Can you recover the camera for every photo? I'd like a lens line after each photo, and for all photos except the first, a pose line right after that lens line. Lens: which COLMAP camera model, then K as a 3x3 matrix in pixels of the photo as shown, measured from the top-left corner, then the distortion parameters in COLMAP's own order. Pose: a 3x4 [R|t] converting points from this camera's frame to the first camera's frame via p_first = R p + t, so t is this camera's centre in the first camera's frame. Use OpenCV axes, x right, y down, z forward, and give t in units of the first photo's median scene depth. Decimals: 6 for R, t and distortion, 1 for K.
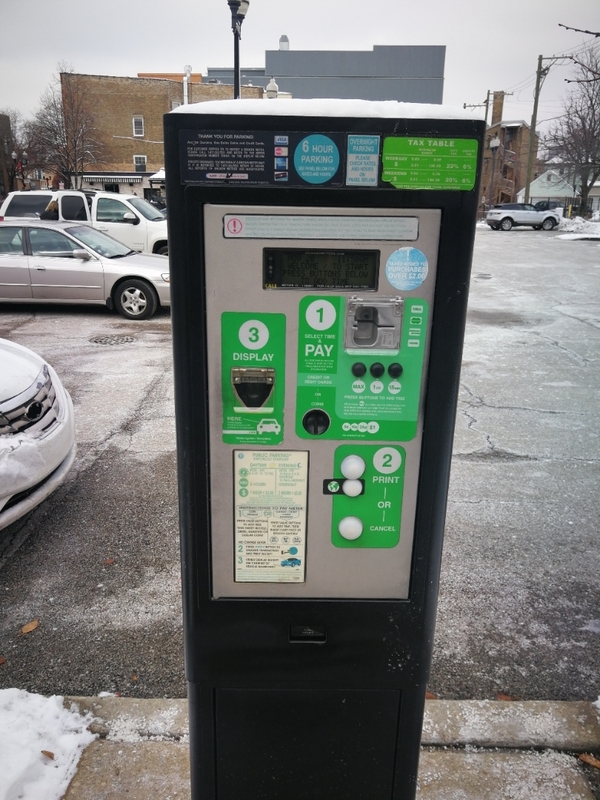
lens RADIAL K [[625.5, 0, 300.0], [0, 625.5, 400.4], [0, 0, 1]] dist [0.009958, -0.004838]
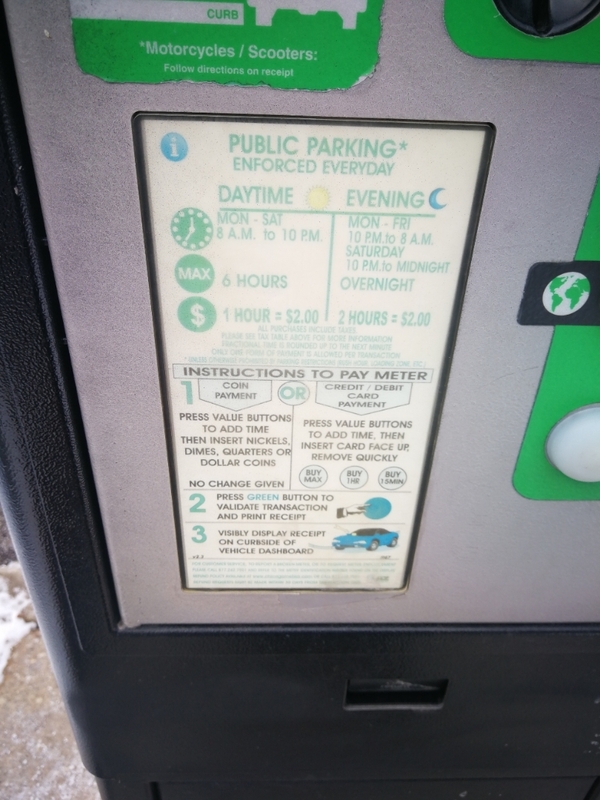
lens RADIAL K [[625.5, 0, 301.5], [0, 625.5, 401.1], [0, 0, 1]] dist [0.009958, -0.004838]
pose [[0.999852, 0.006500, 0.015956, -0.051917], [-0.011366, 0.944841, 0.327333, 0.096726], [-0.012948, -0.327466, 0.944774, 0.743844]]
